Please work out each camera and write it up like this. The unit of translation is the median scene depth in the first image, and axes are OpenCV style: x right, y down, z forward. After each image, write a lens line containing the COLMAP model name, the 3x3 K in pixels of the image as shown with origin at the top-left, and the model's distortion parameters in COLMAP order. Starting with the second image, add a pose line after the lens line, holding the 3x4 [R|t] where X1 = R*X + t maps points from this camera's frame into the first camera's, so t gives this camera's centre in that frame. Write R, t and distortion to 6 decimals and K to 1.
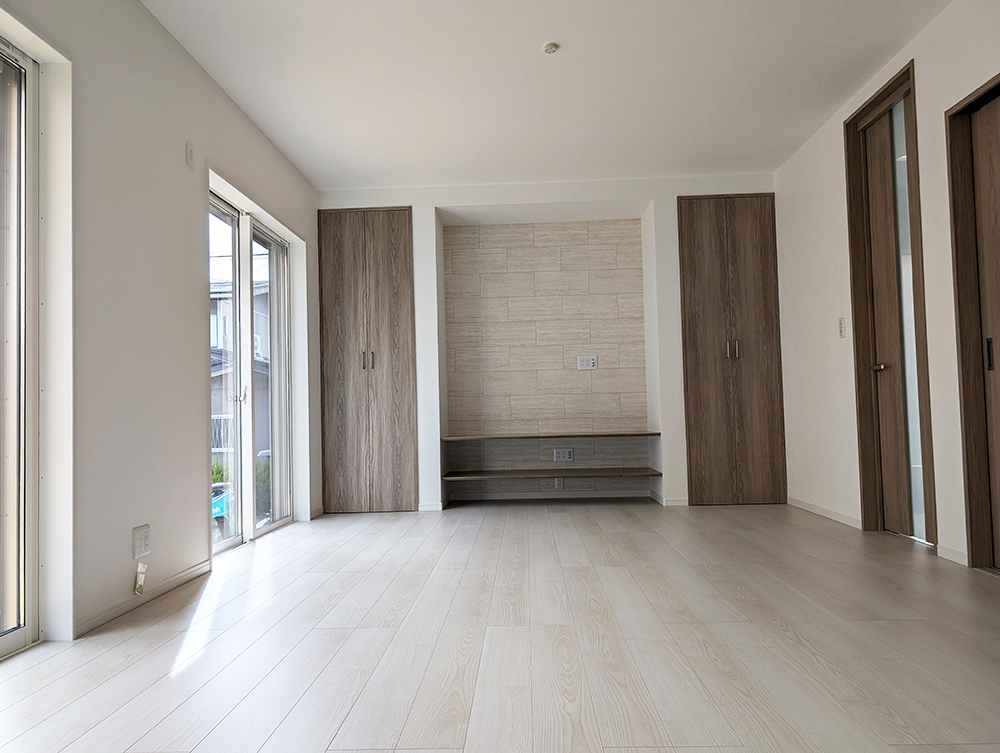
lens RADIAL K [[705.1, 0, 500.8], [0, 705.1, 382.3], [0, 0, 1]] dist [0.006697, -0.000384]
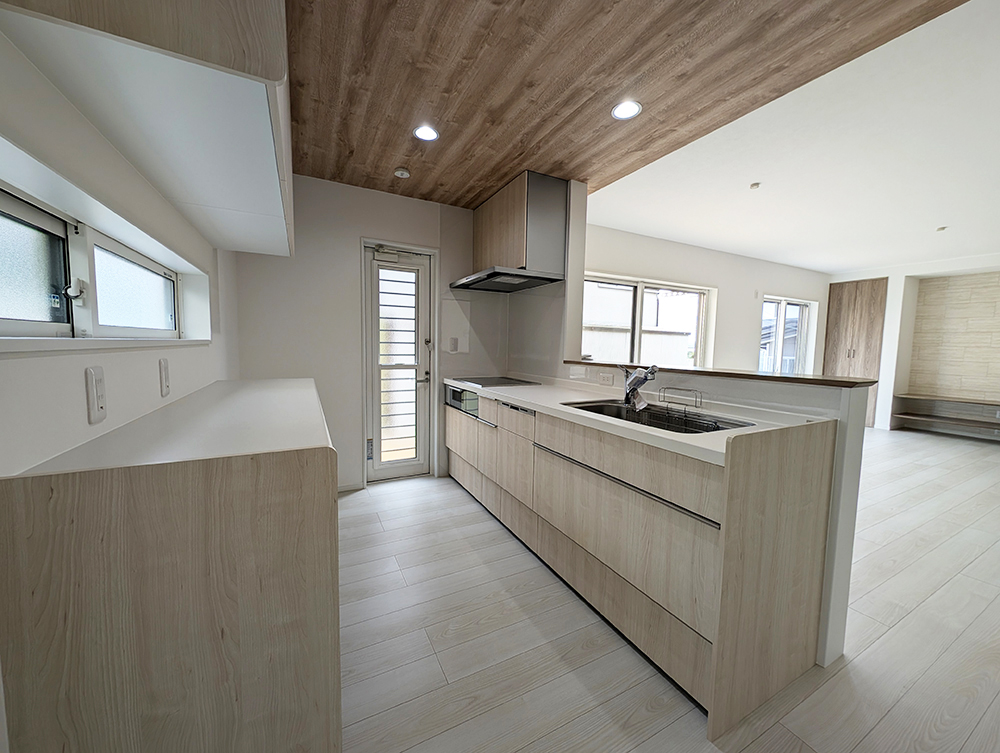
lens RADIAL K [[379.2, 0, 501.8], [0, 379.2, 381.7], [0, 0, 1]] dist [-0.000269, -0.000114]
pose [[0.496314, 0.109633, -0.861193, 0.281268], [-0.001269, 0.992085, 0.125565, -0.089284], [0.868142, -0.061227, 0.492525, -0.477445]]
